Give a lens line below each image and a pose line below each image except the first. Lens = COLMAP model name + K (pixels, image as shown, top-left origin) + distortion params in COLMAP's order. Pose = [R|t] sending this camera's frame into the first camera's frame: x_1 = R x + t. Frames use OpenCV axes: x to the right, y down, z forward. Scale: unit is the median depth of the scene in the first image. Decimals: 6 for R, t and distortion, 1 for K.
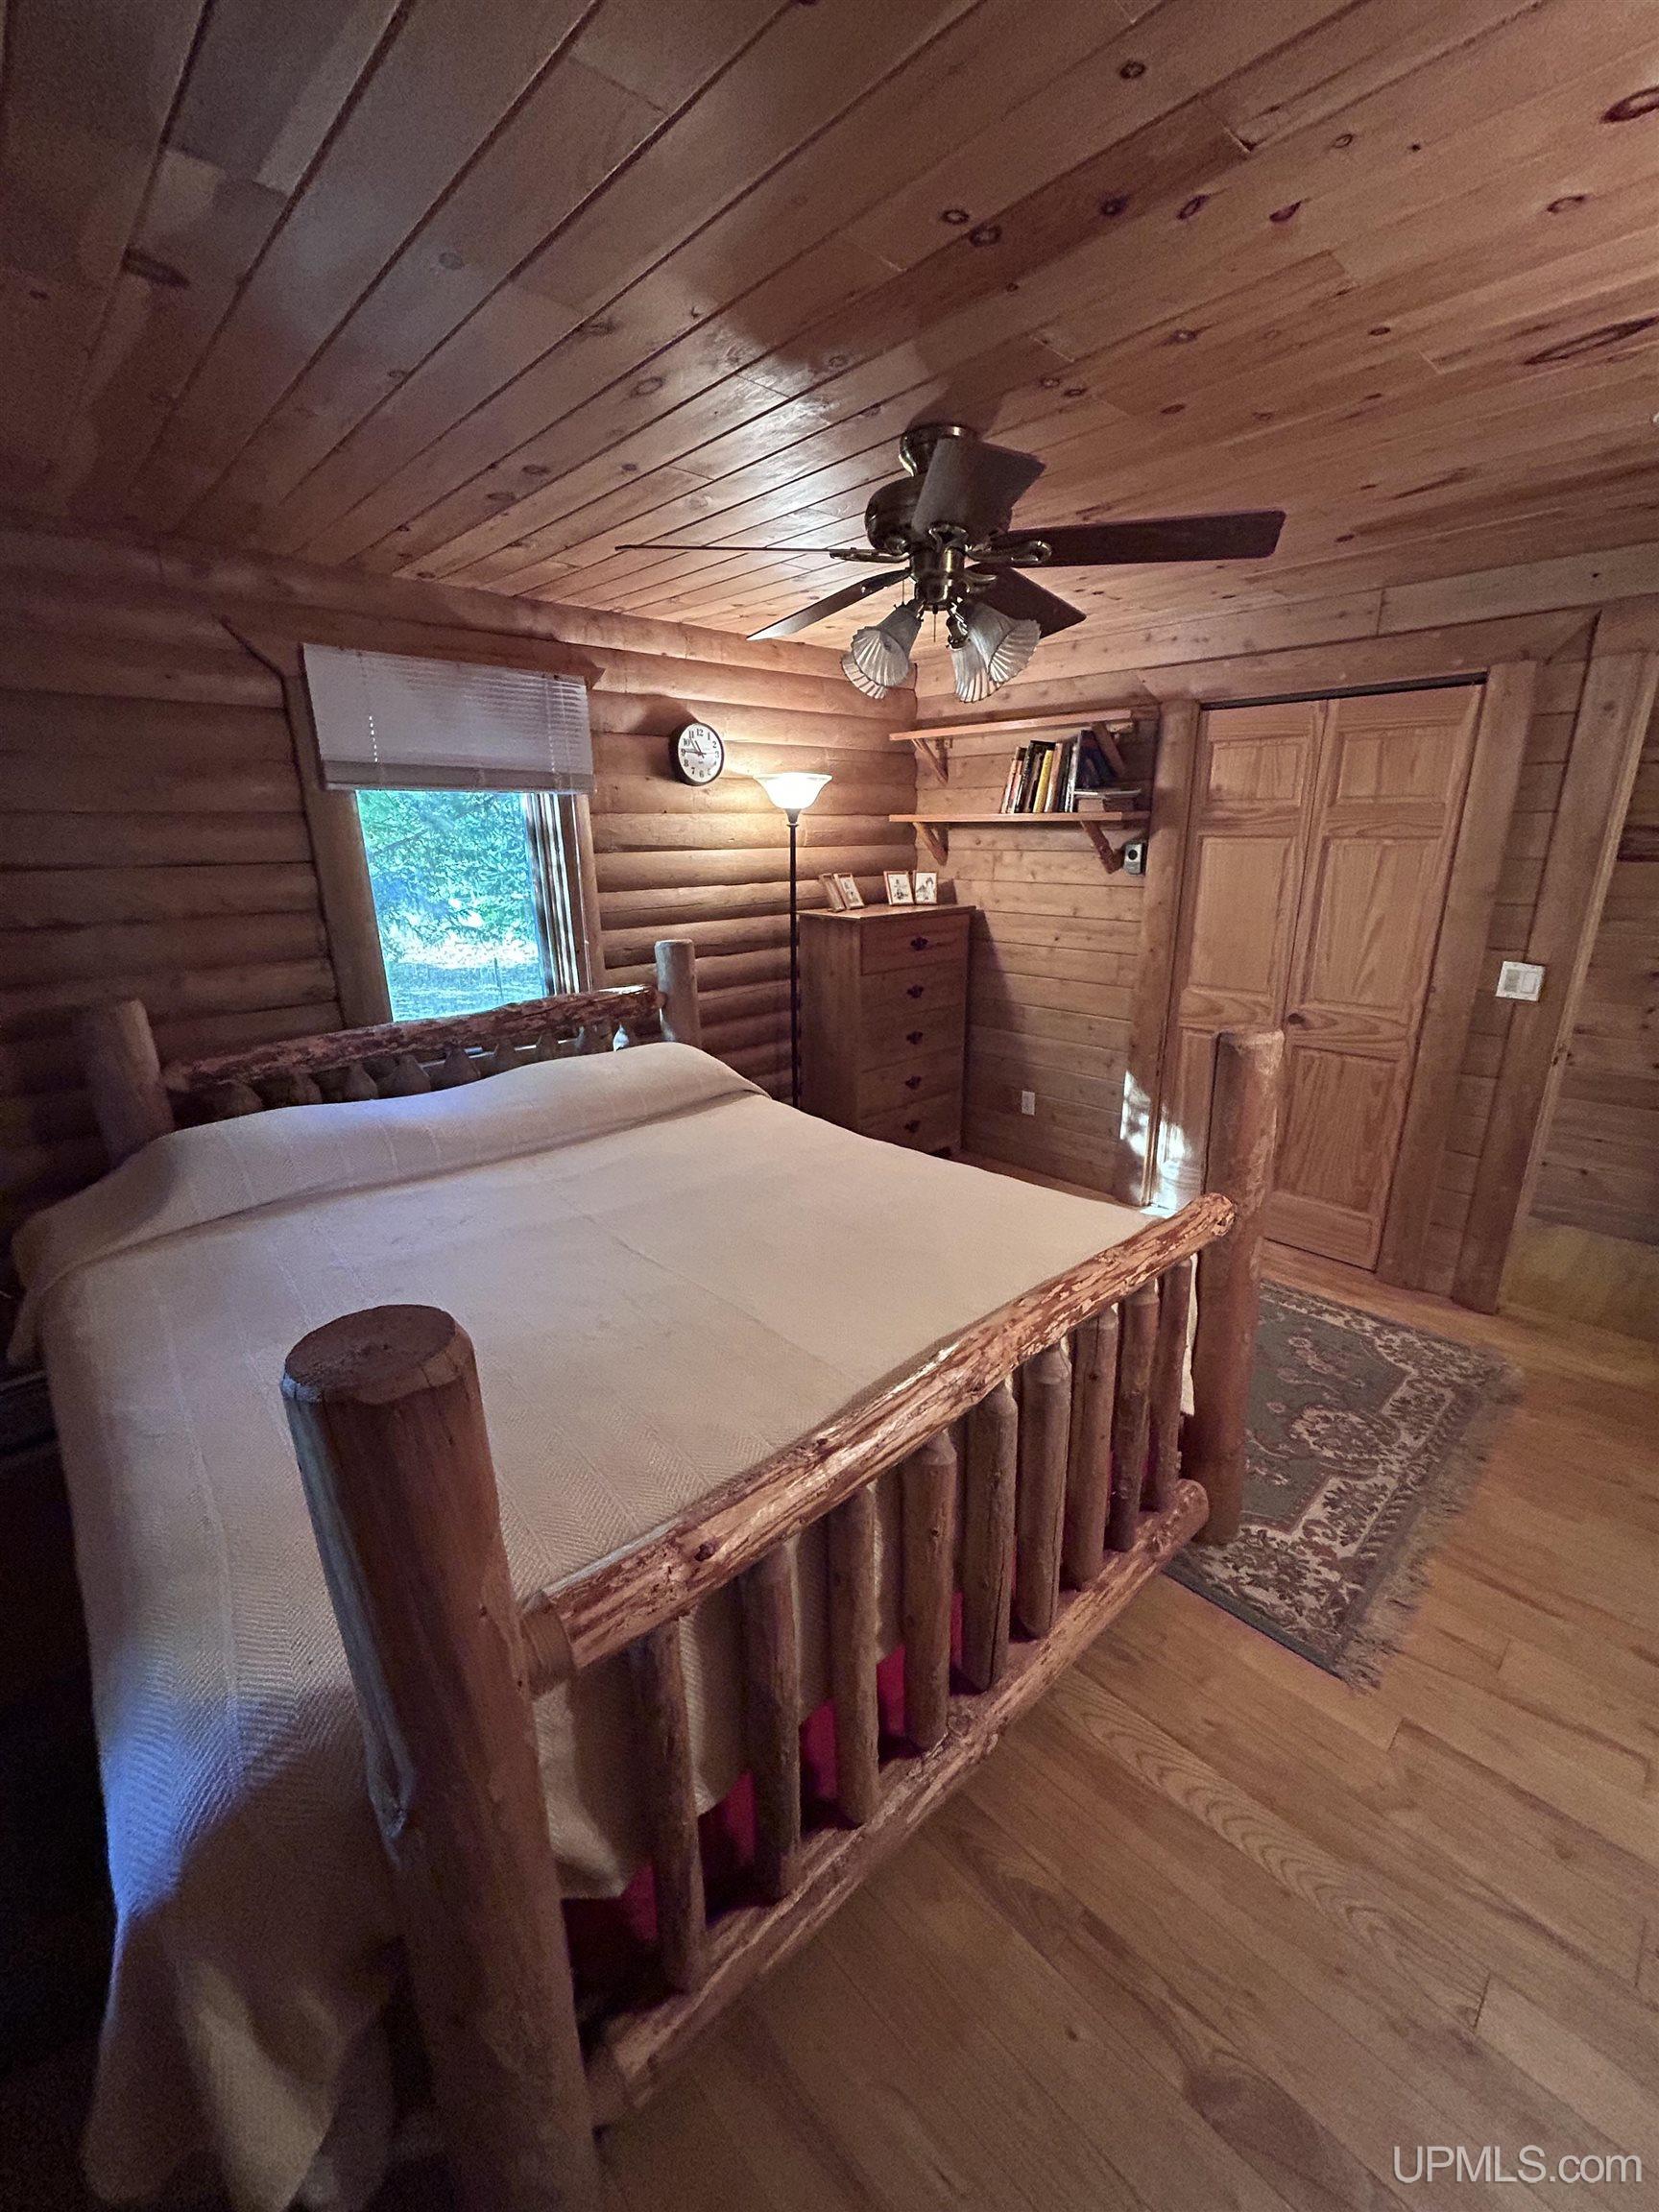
lens RADIAL K [[896.8, 0, 827.5], [0, 896.8, 1105.6], [0, 0, 1]] dist [-0.000271, -0.000087]
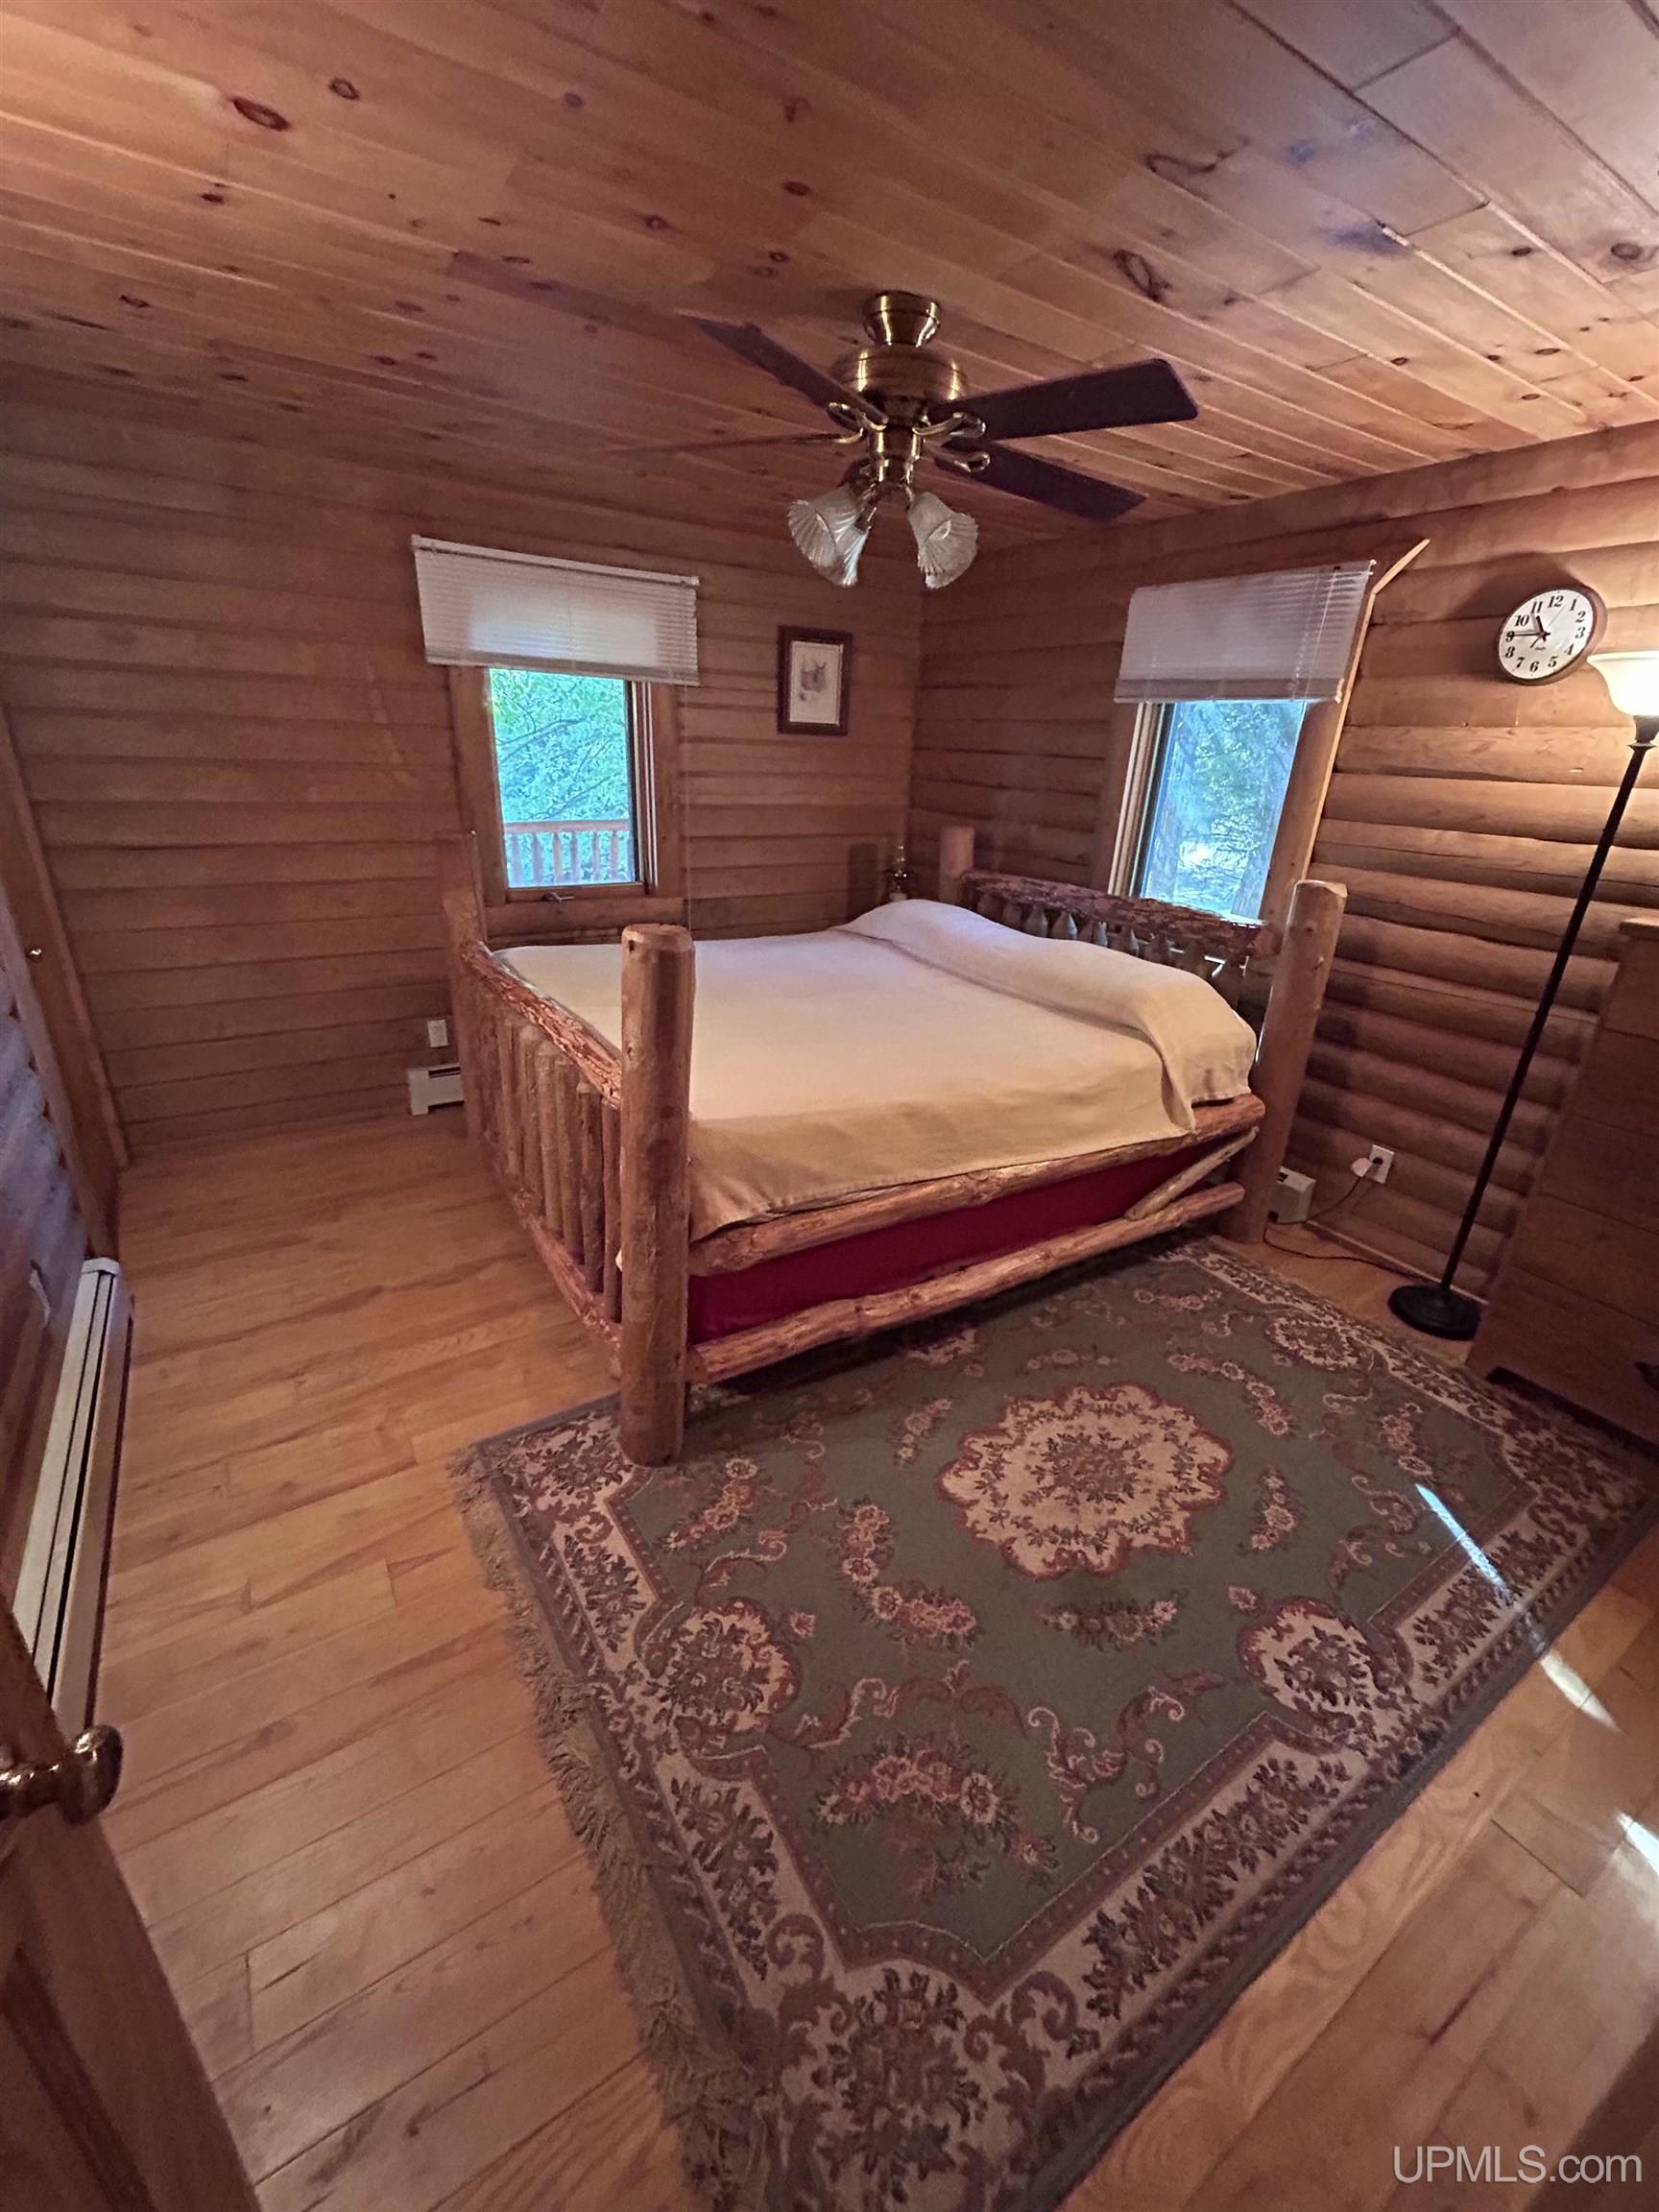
lens RADIAL K [[896.8, 0, 838.1], [0, 896.8, 1103.3], [0, 0, 1]] dist [-0.000271, -0.000087]
pose [[-0.175929, 0.371705, -0.911529, 1.153583], [-0.333026, 0.848900, 0.410442, -0.320629], [0.926360, 0.375771, -0.025558, 1.088198]]
